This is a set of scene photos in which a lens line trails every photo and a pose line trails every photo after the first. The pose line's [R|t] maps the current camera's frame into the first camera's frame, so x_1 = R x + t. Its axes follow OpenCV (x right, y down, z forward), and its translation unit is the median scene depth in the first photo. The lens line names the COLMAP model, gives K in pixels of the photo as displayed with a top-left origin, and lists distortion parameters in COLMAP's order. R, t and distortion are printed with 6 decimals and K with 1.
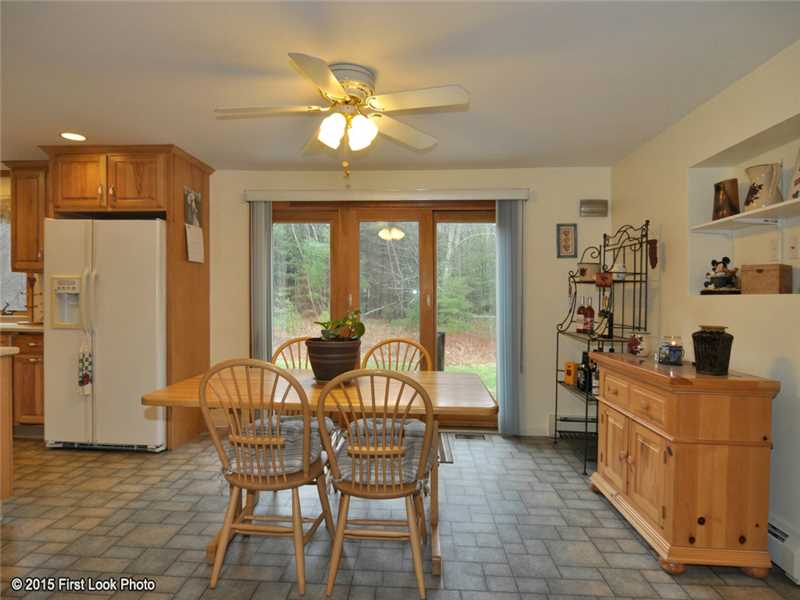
lens RADIAL K [[483.1, 0, 381.1], [0, 483.1, 292.5], [0, 0, 1]] dist [0.010910, 0.000318]
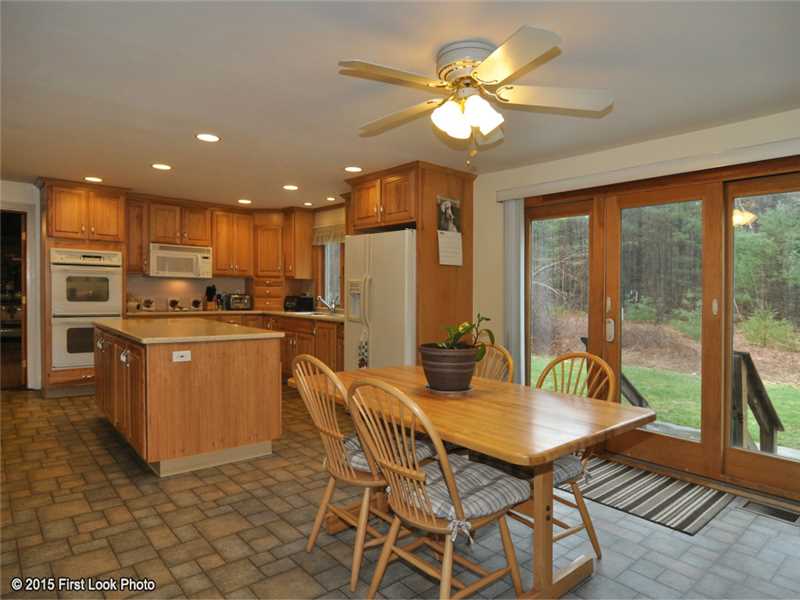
lens RADIAL K [[483.1, 0, 399.0], [0, 483.1, 298.5], [0, 0, 1]] dist [0.010910, 0.000318]
pose [[0.713985, 0.015055, -0.699999, 0.309988], [-0.007436, 0.999875, 0.013920, -0.004039], [0.700121, -0.004734, 0.714008, 0.171447]]
